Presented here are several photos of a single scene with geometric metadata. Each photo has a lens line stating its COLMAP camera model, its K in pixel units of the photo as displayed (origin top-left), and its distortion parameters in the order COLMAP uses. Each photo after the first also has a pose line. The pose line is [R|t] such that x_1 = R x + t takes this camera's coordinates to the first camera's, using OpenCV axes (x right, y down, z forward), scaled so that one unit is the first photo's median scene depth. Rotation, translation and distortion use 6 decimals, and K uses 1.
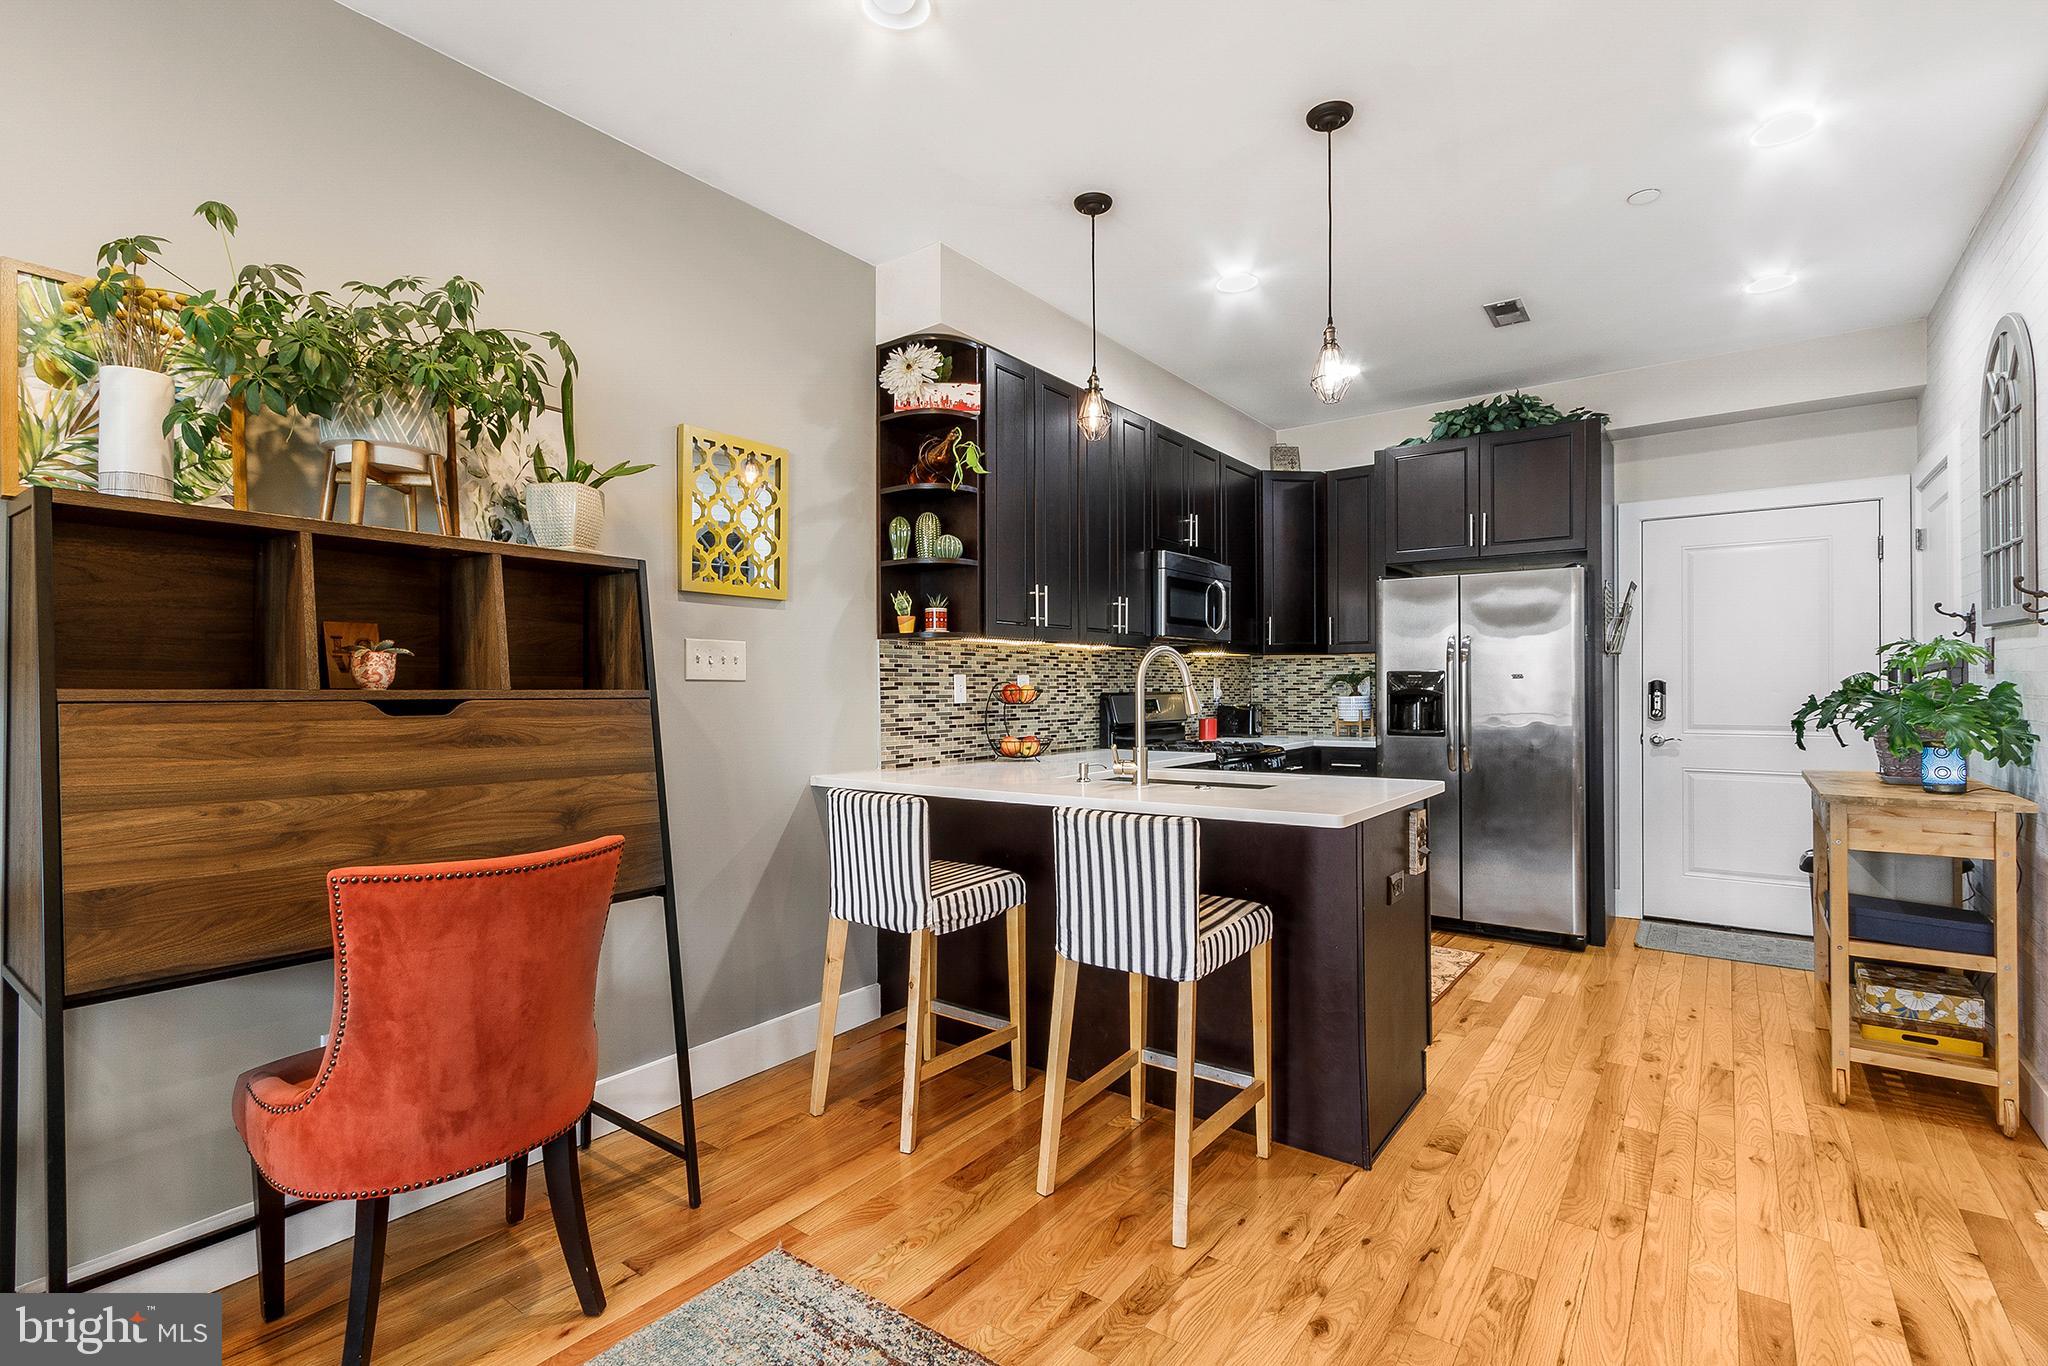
lens RADIAL K [[945.5, 0, 994.2], [0, 945.5, 682.8], [0, 0, 1]] dist [0.000155, -0.000481]
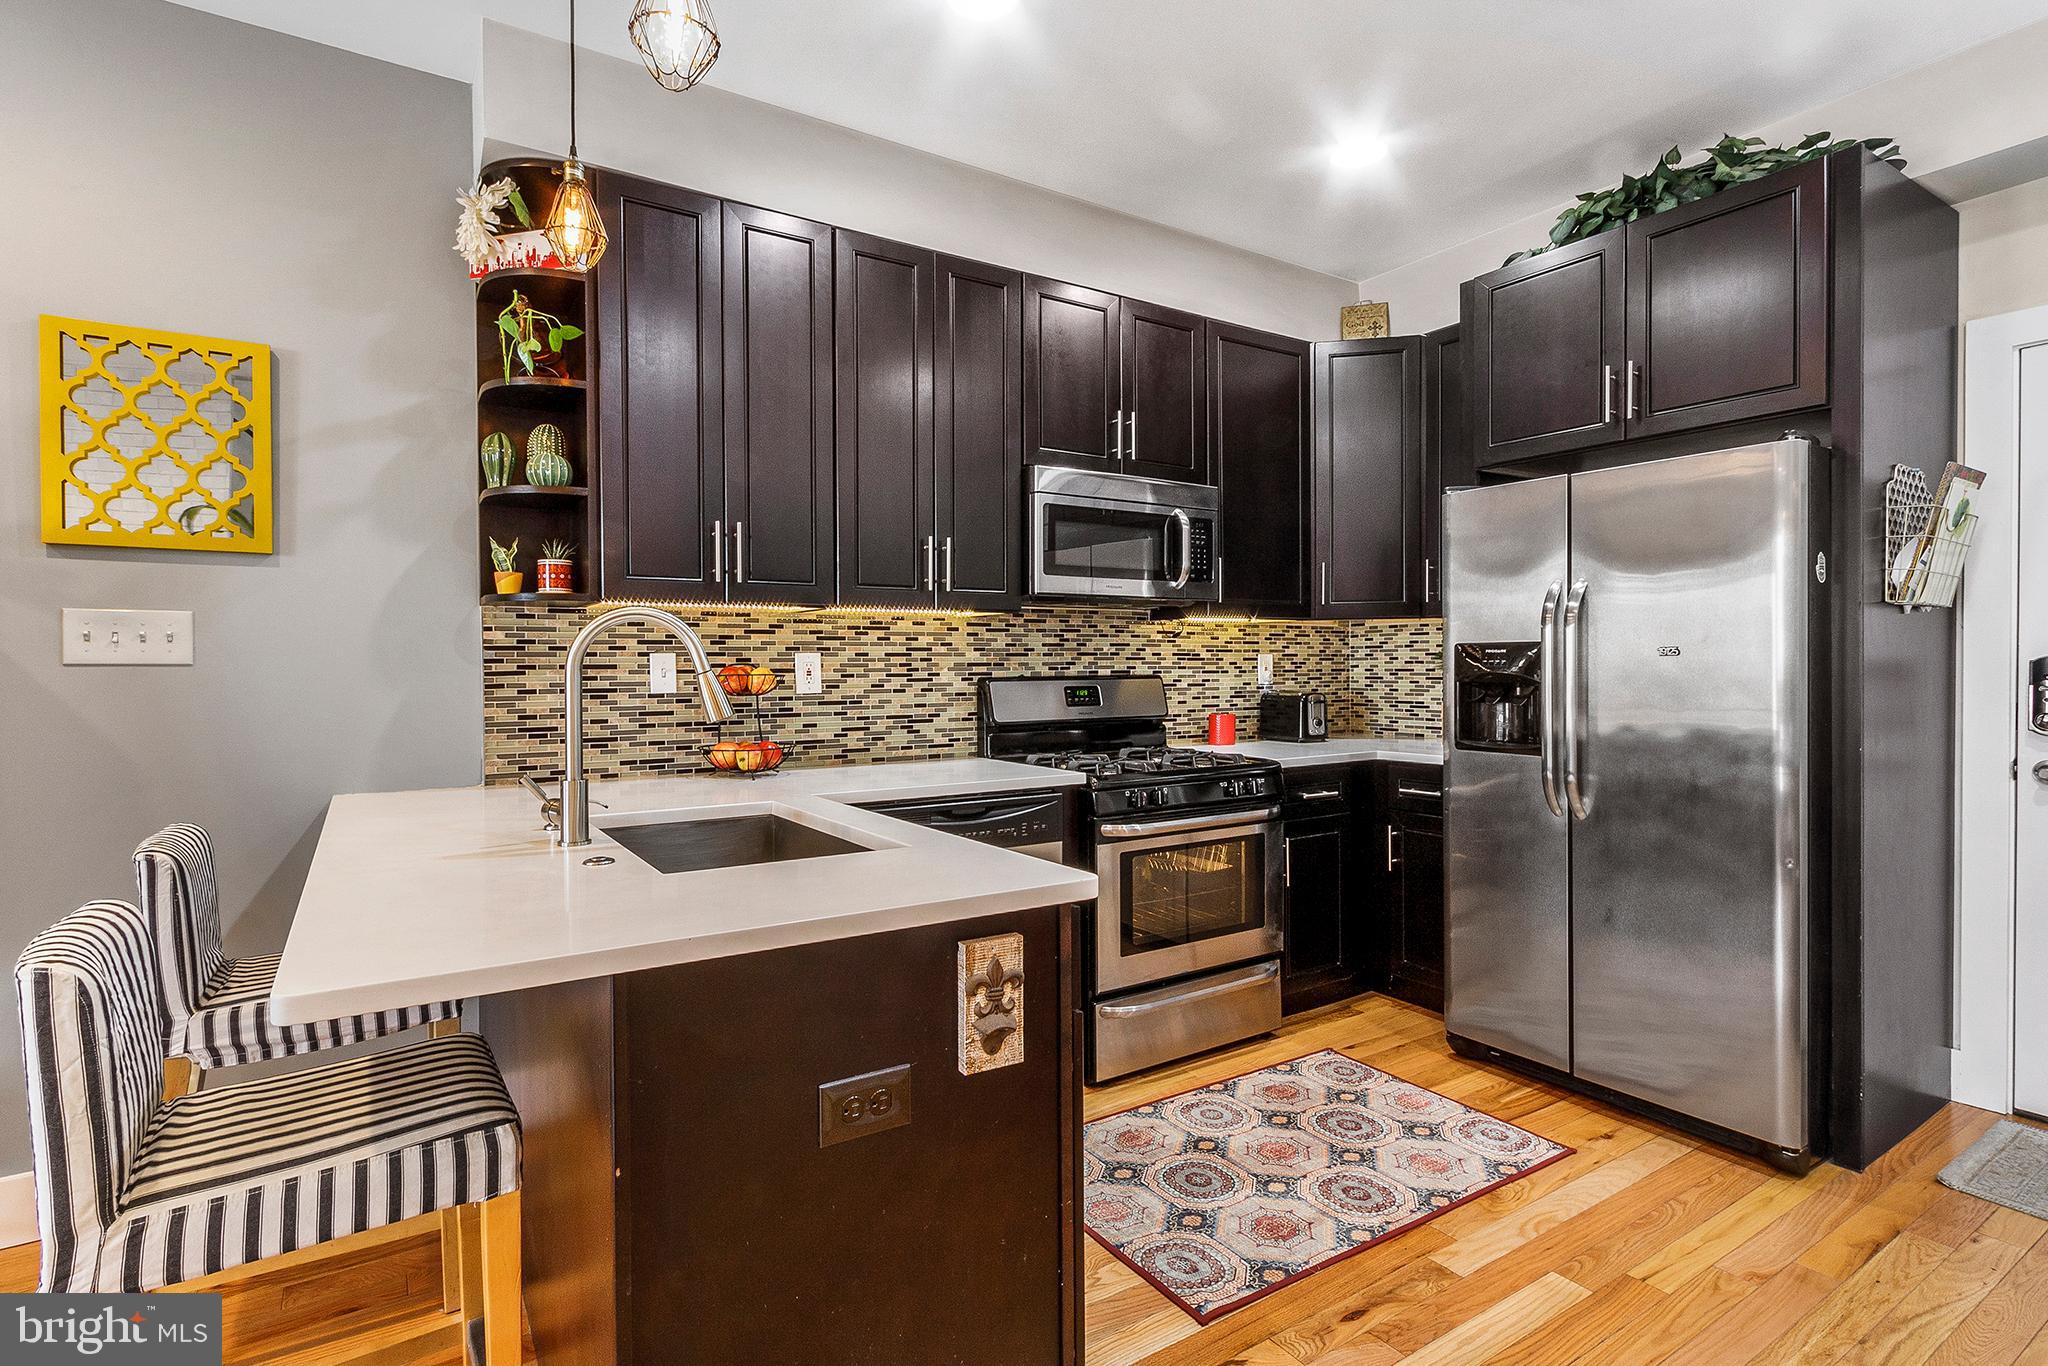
lens RADIAL K [[945.5, 0, 1009.5], [0, 945.5, 679.1], [0, 0, 1]] dist [0.000155, -0.000481]
pose [[0.935866, 0.004285, -0.352329, 0.479347], [0.003408, 0.999769, 0.021213, -0.003680], [0.352339, -0.021053, 0.935636, 0.437386]]
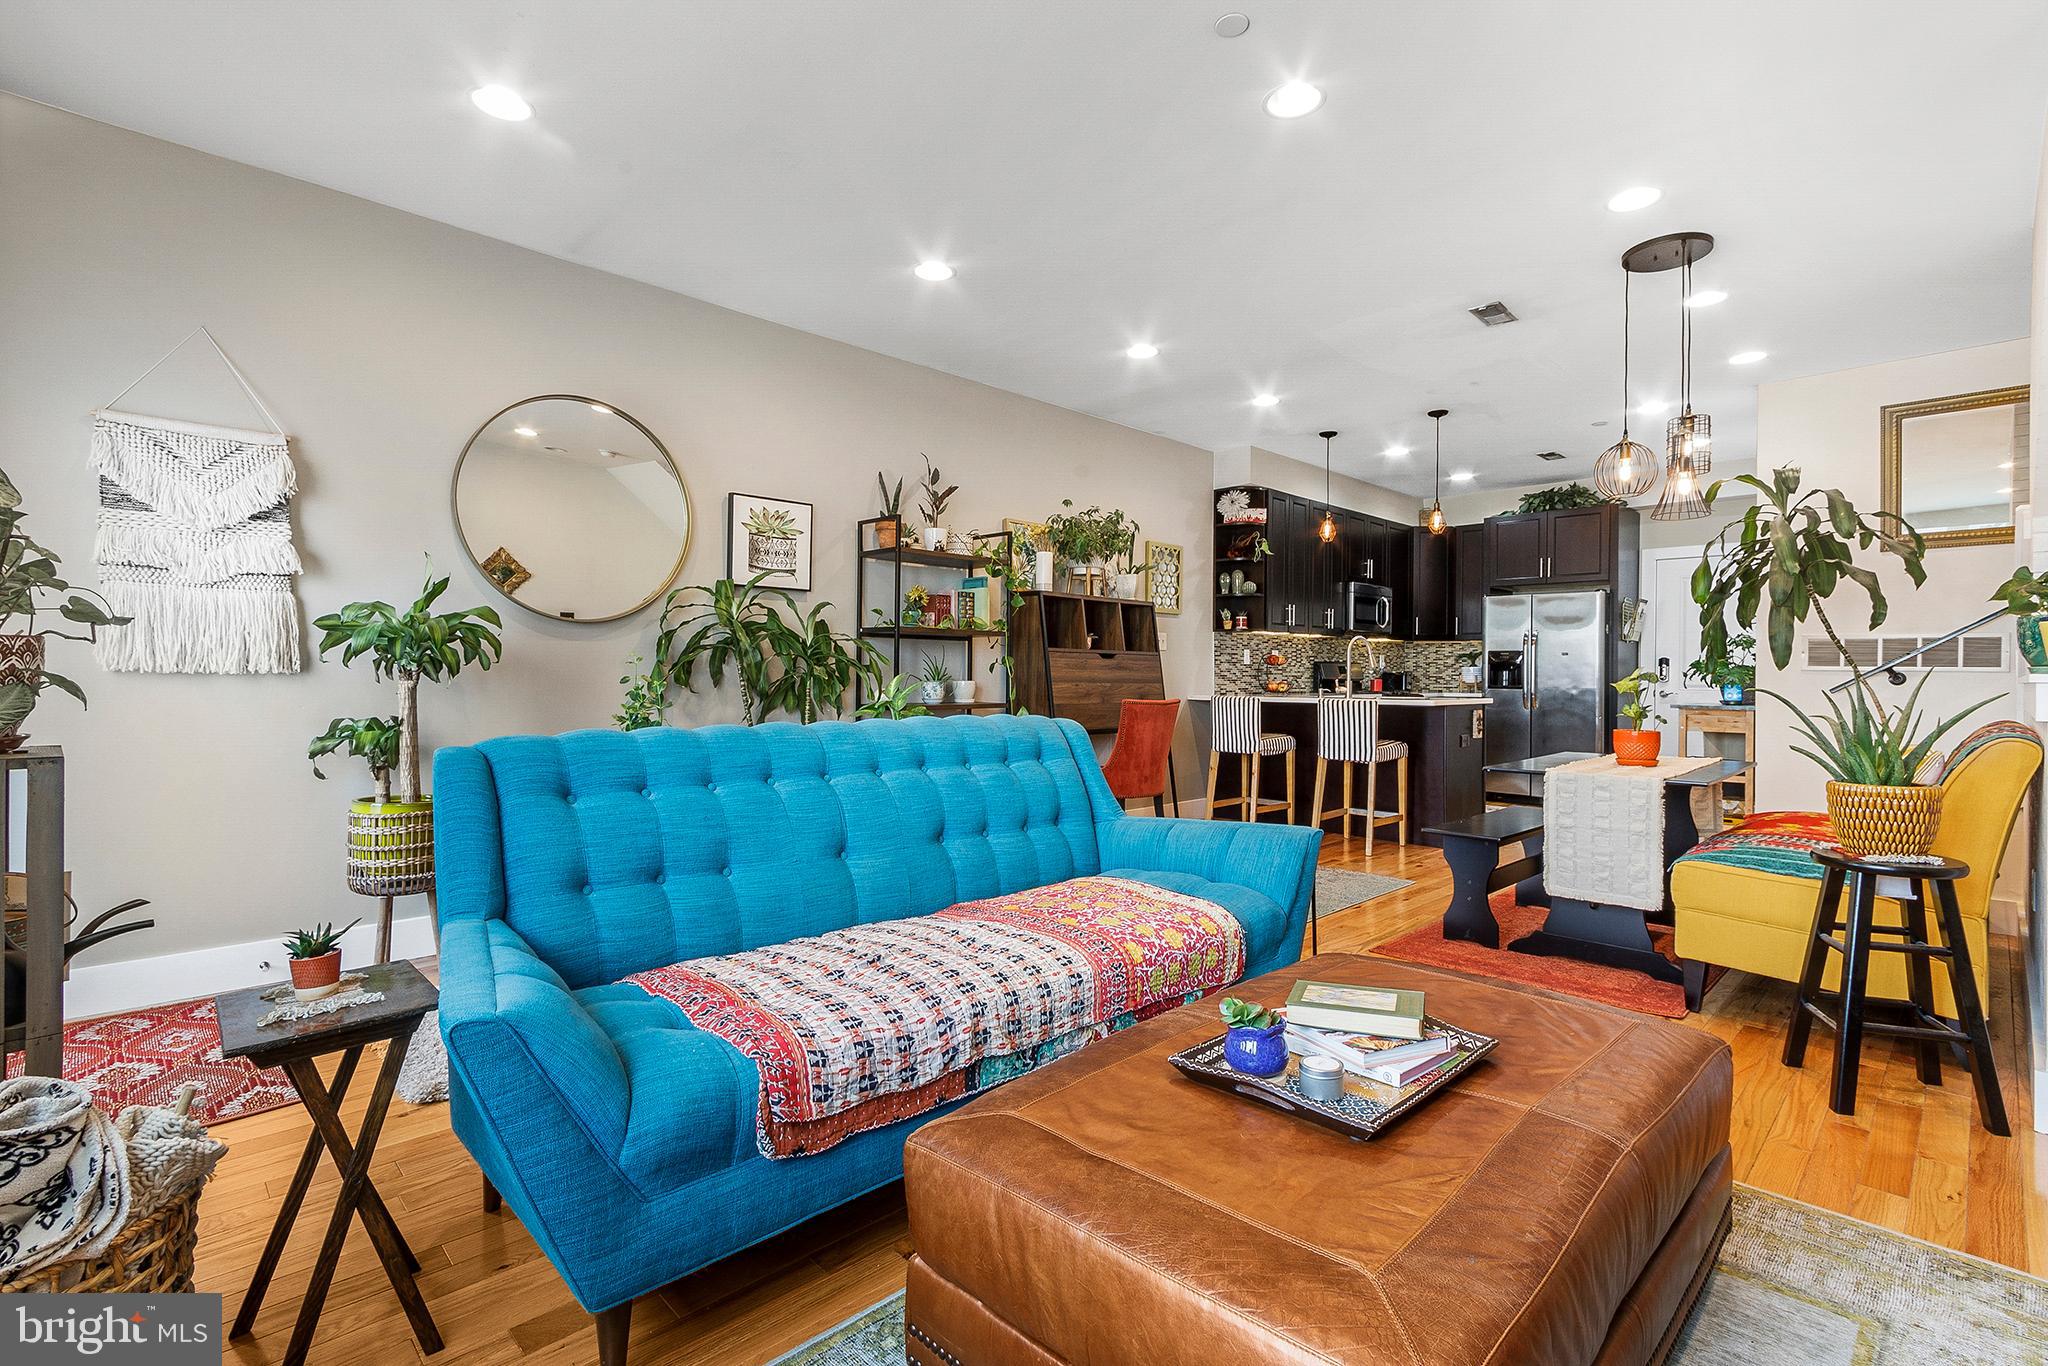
lens RADIAL K [[945.5, 0, 1004.8], [0, 945.5, 681.3], [0, 0, 1]] dist [0.000155, -0.000481]
pose [[0.989852, 0.010251, -0.141733, -0.264696], [-0.008428, 0.999874, 0.013452, 0.036126], [0.141853, -0.012121, 0.989813, -1.055452]]
